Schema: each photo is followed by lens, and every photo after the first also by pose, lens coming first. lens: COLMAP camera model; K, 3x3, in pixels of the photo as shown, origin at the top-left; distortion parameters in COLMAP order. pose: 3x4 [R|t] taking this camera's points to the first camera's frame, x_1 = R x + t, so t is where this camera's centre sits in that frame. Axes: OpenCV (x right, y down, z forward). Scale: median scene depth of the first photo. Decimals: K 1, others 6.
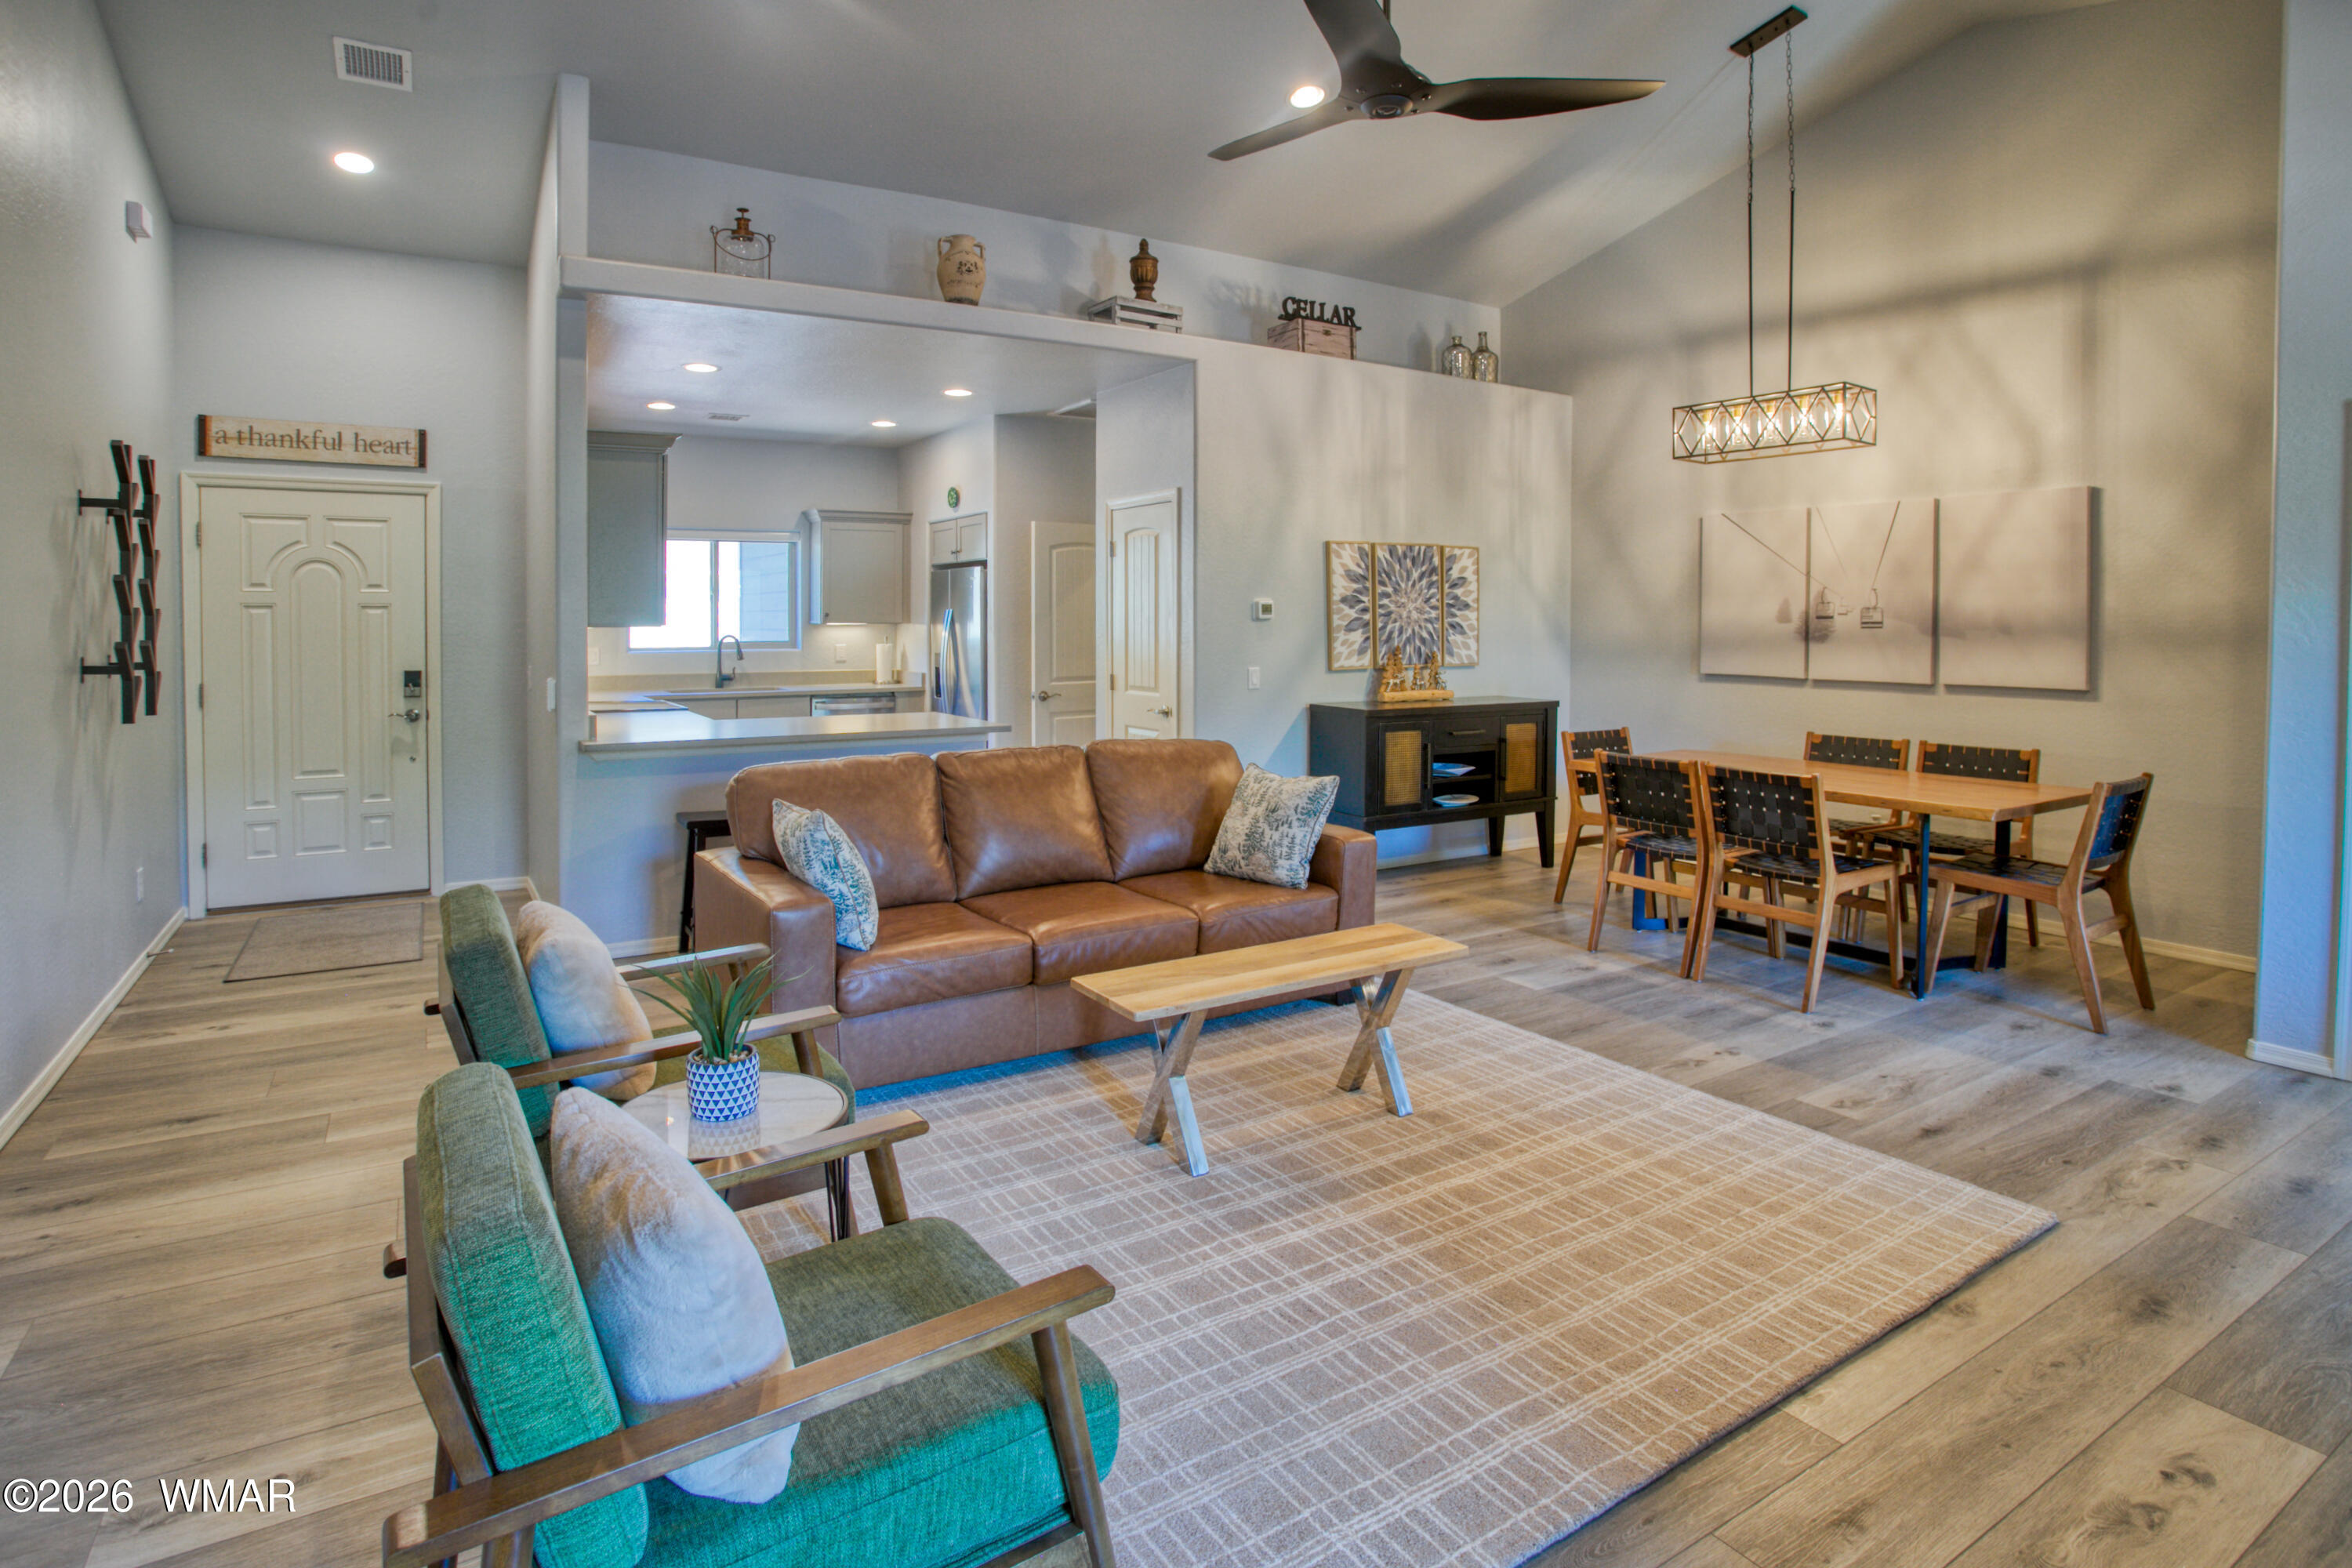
lens RADIAL K [[1173.3, 0, 1172.3], [0, 1173.3, 640.9], [0, 0, 1]] dist [-0.021581, 0.000284]
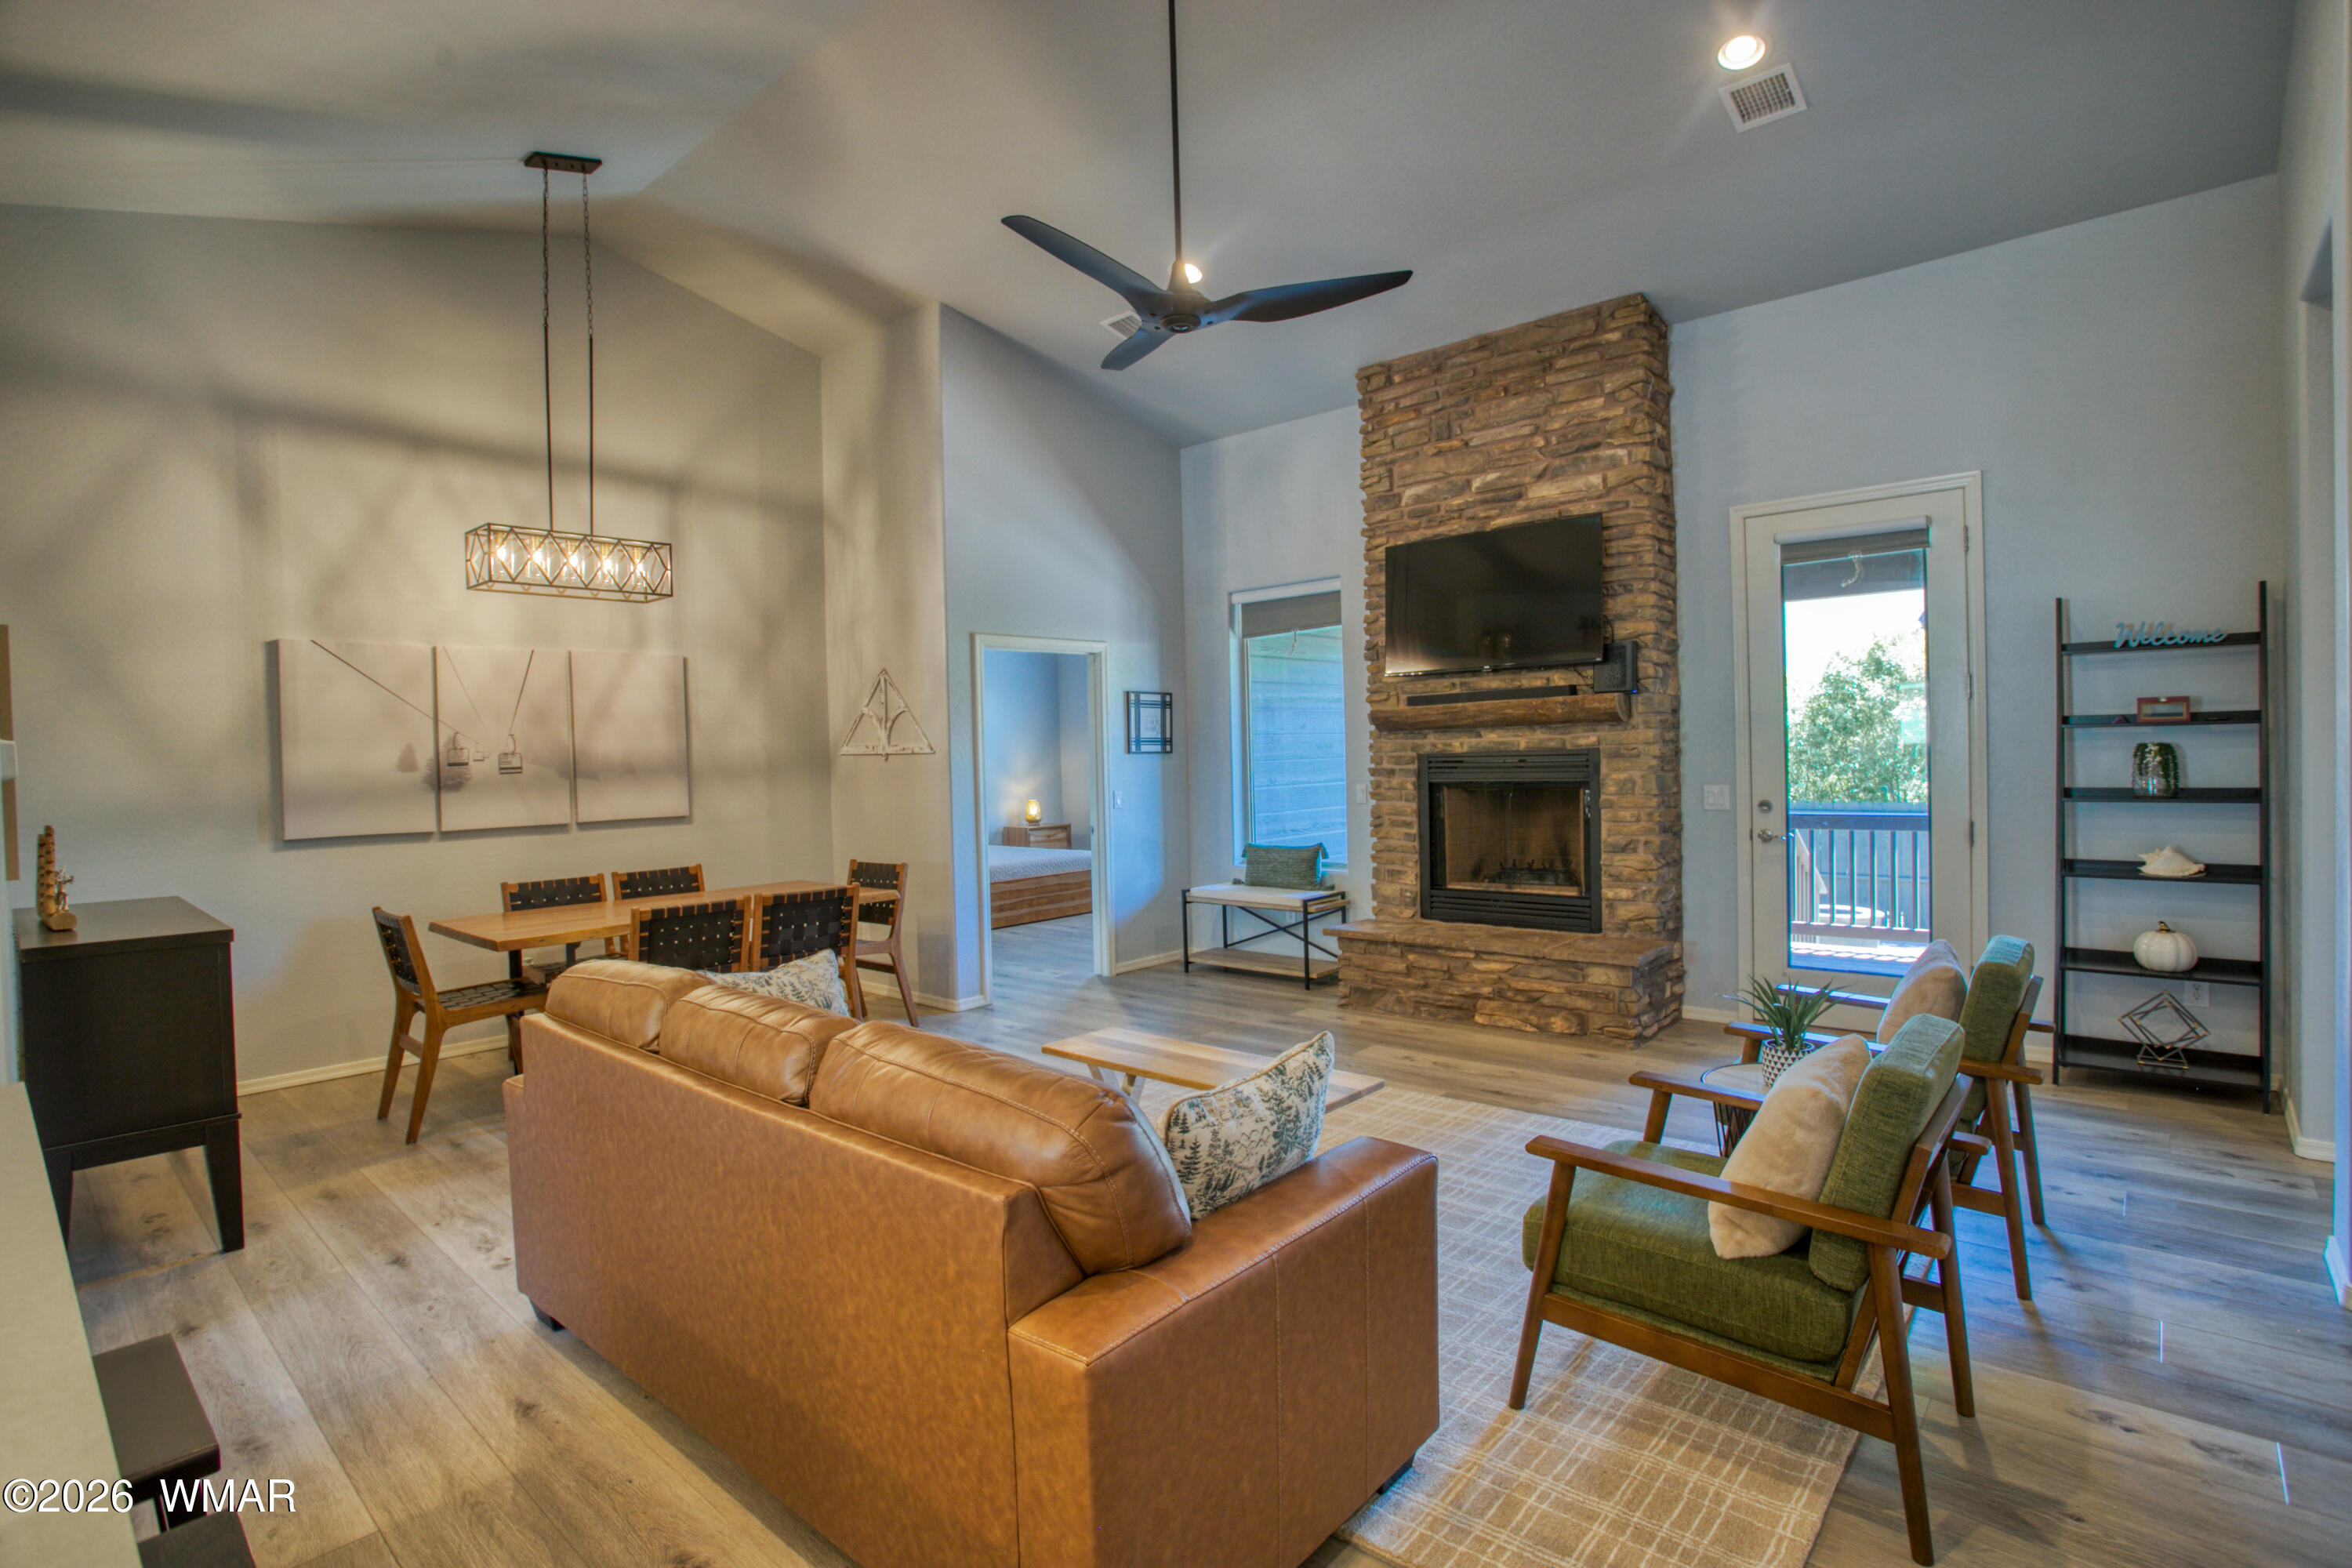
lens RADIAL K [[1149.7, 0, 1190.3], [0, 1149.7, 773.7], [0, 0, 1]] dist [-0.067810, 0.029982]
pose [[-0.282744, -0.017864, 0.959029, -0.431195], [0.046854, 0.998376, 0.032411, -0.013035], [-0.958050, 0.054099, -0.281448, 0.625396]]
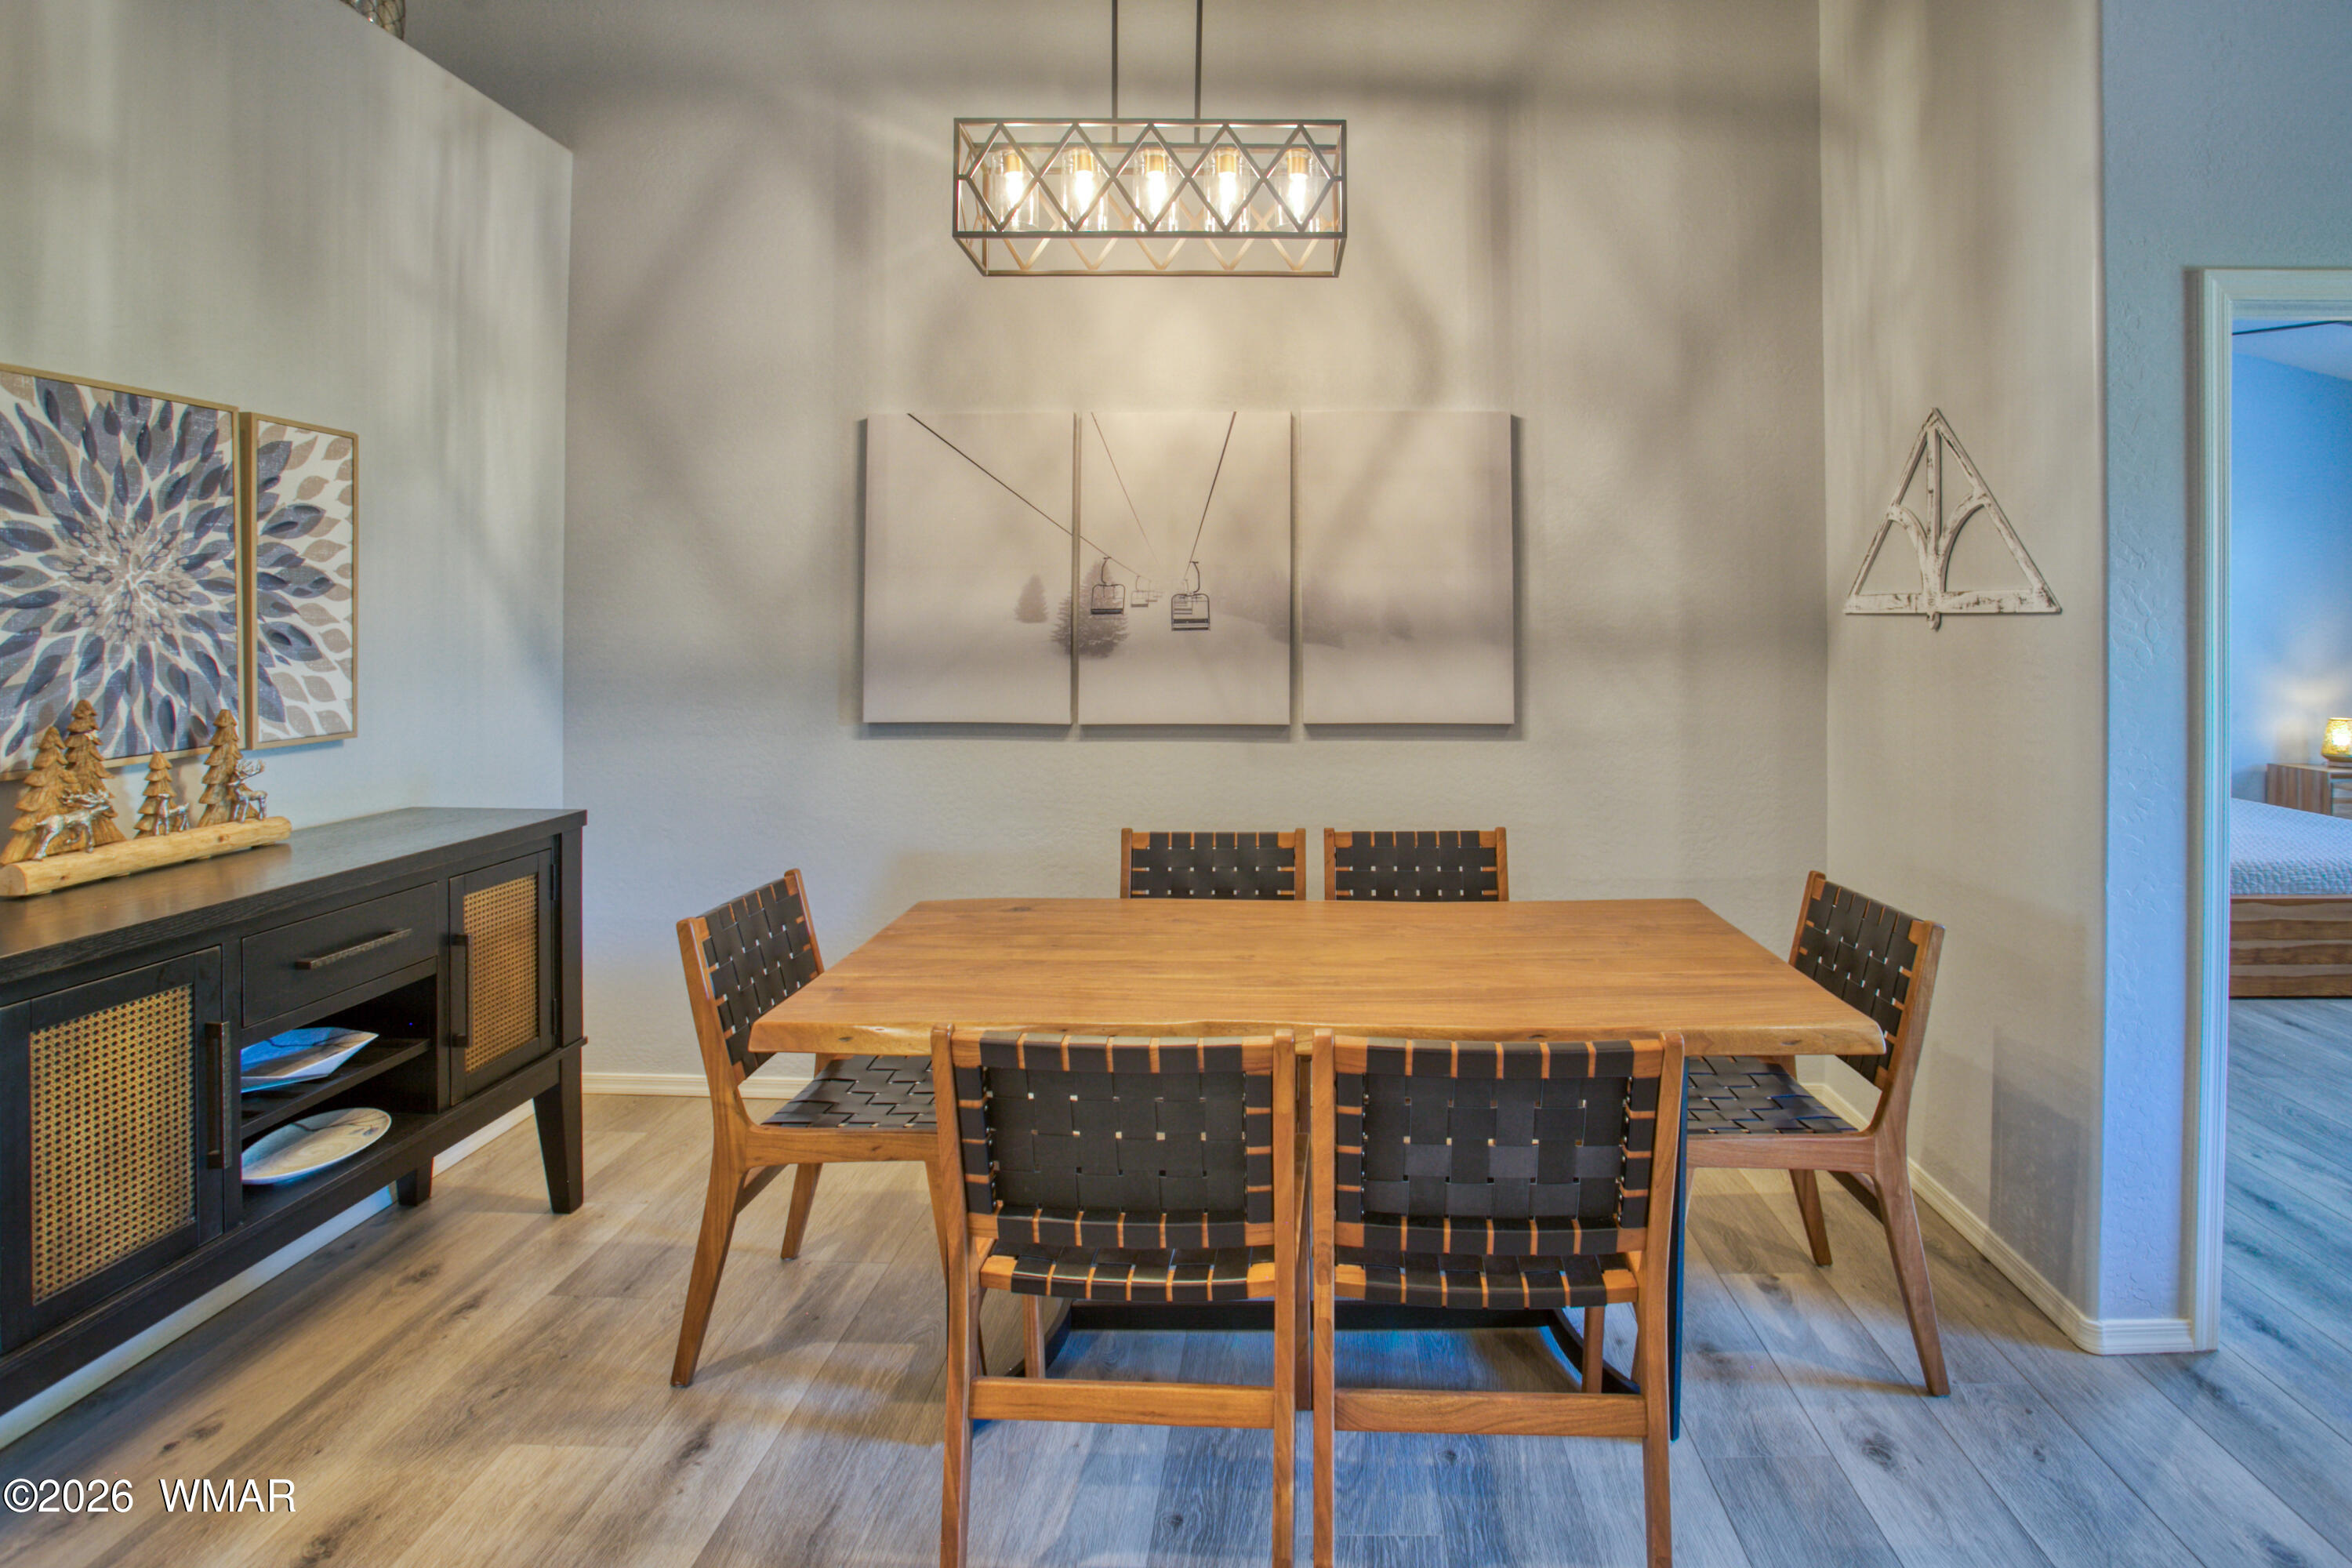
lens RADIAL K [[1223.3, 0, 1260.6], [0, 1223.3, 612.4], [0, 0, 1]] dist [-0.083169, 0.033593]
pose [[0.550613, 0.000970, 0.834760, 0.106335], [0.020257, 0.999689, -0.014524, -0.009228], [-0.834515, 0.024907, 0.550422, 0.563498]]
